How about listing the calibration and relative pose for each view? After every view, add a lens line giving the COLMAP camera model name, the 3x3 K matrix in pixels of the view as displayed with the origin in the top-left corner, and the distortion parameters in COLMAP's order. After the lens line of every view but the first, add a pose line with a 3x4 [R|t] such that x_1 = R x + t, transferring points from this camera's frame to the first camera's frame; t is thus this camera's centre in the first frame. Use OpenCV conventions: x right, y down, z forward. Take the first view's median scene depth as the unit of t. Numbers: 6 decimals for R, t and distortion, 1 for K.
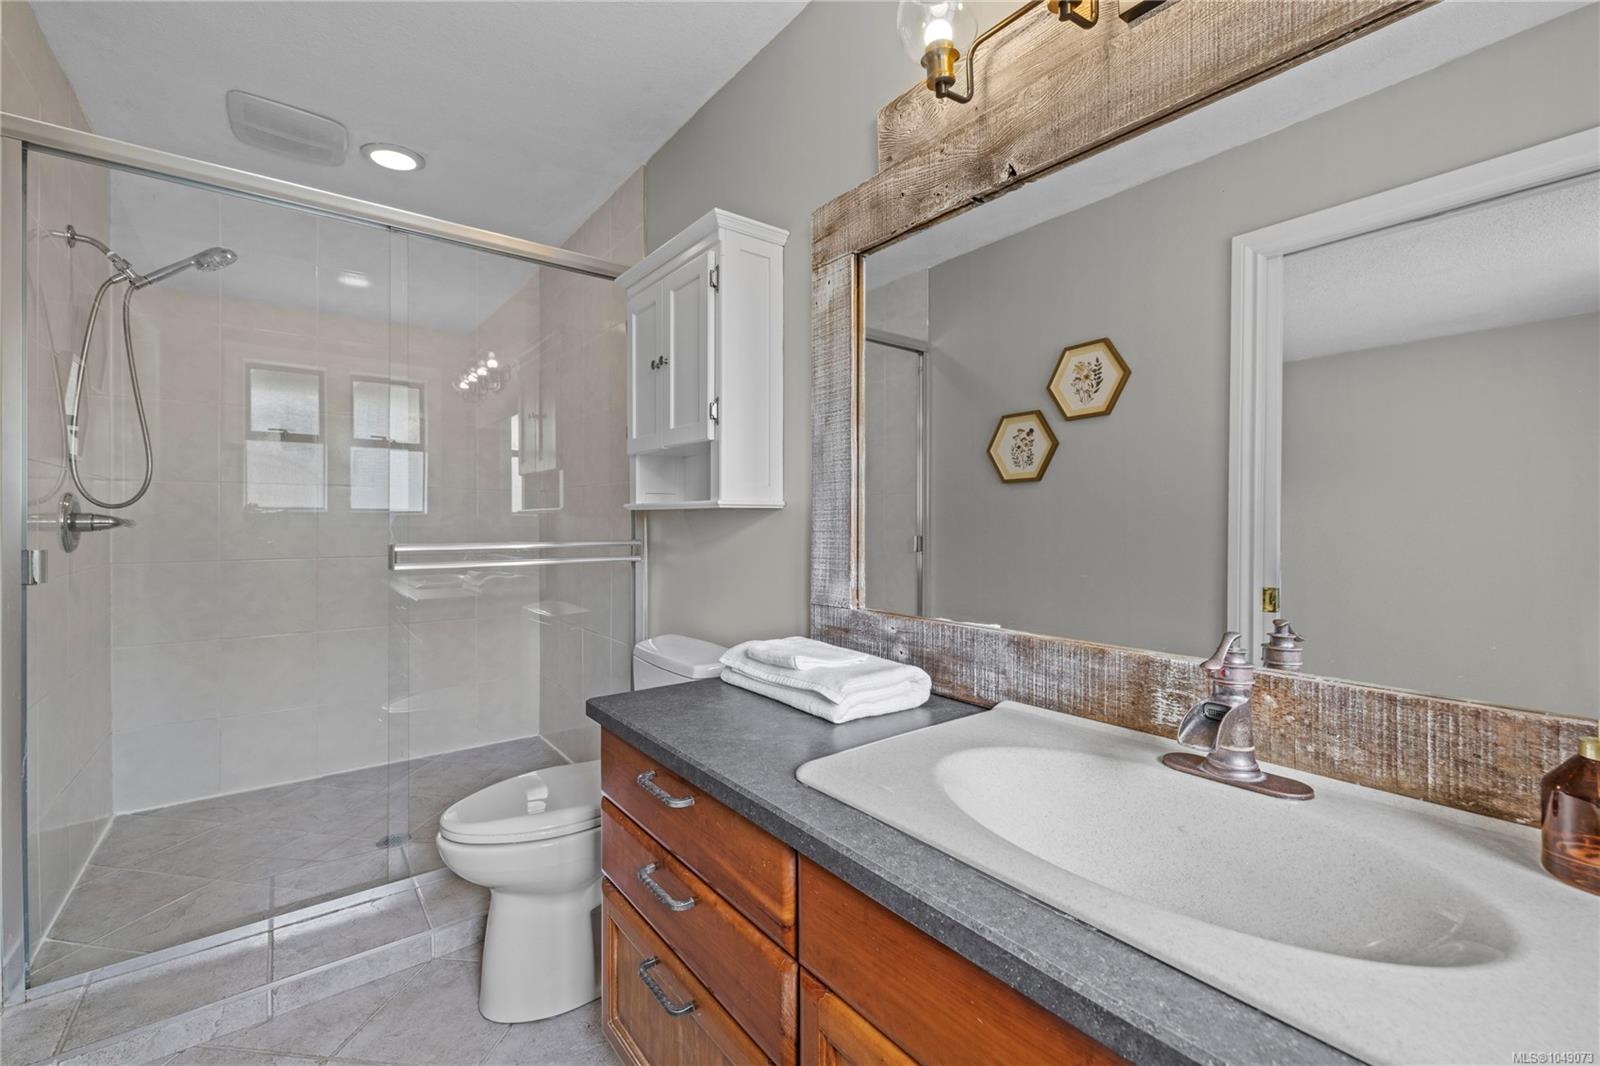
lens RADIAL K [[668.4, 0, 802.9], [0, 668.4, 530.0], [0, 0, 1]] dist [-0.000261, 0.000003]
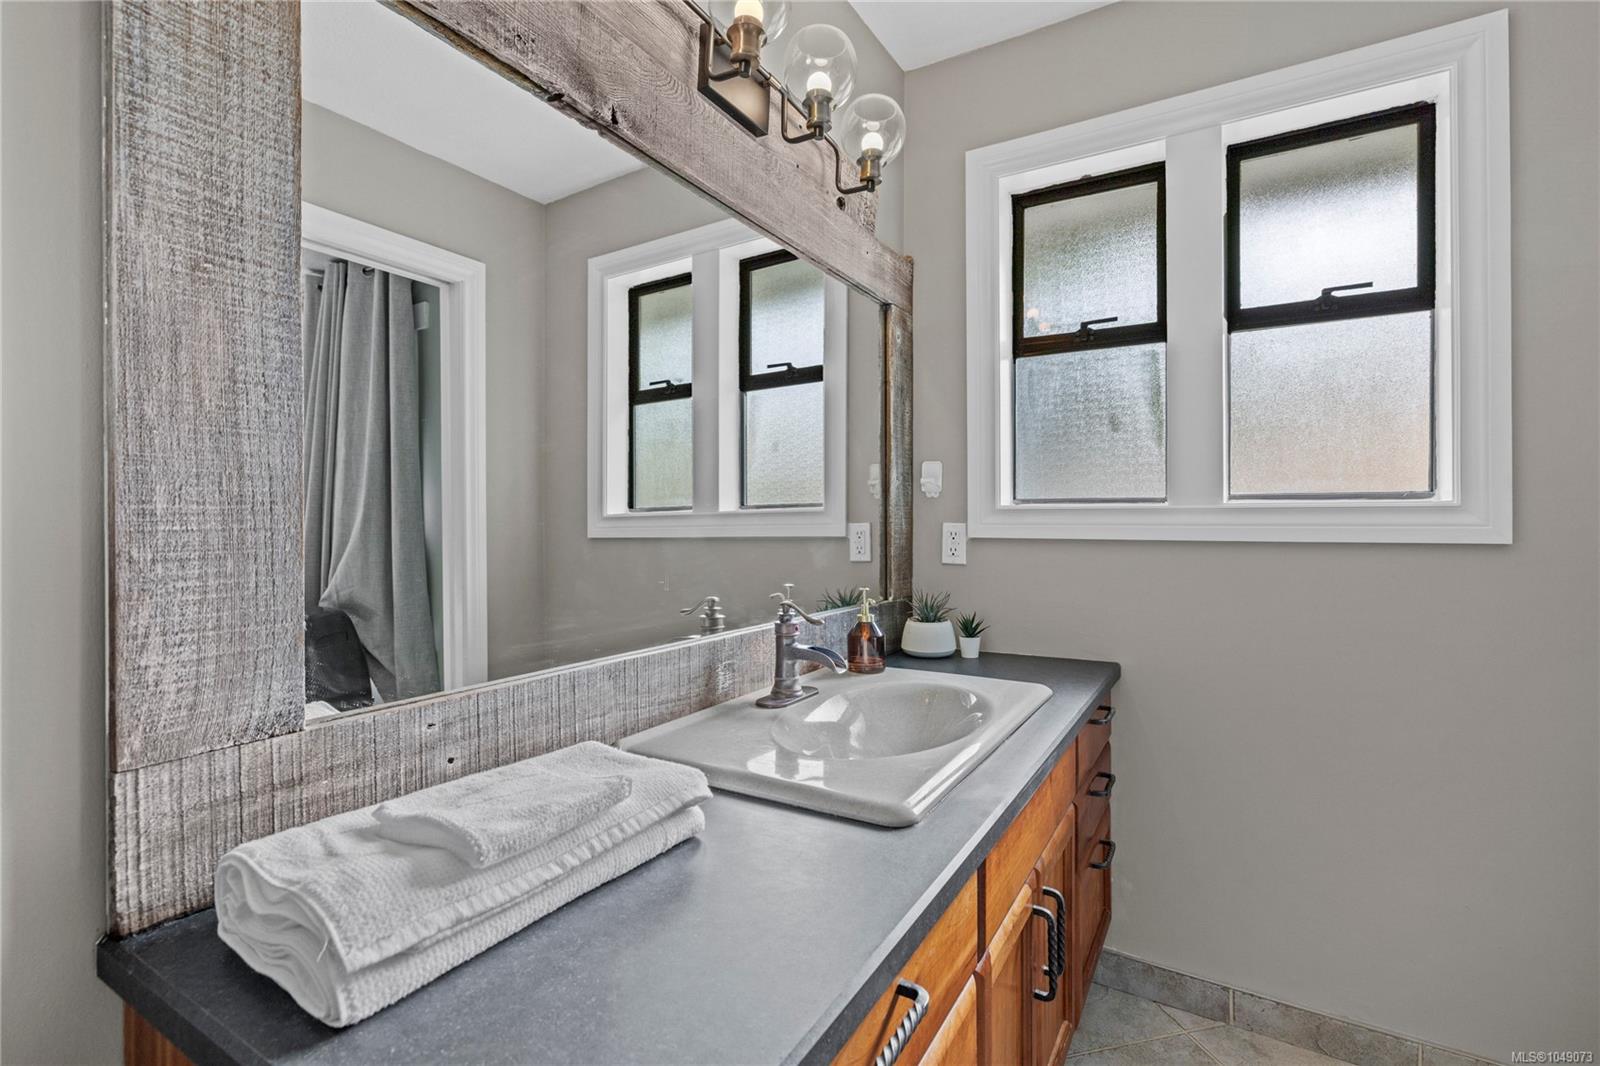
lens RADIAL K [[733.9, 0, 800.7], [0, 733.9, 524.5], [0, 0, 1]] dist [0.001319, 0.000140]
pose [[-0.357987, 0.000757, 0.933726, -0.612609], [0.013872, 0.999894, 0.004508, -0.017834], [-0.933624, 0.014566, -0.357959, 1.064540]]
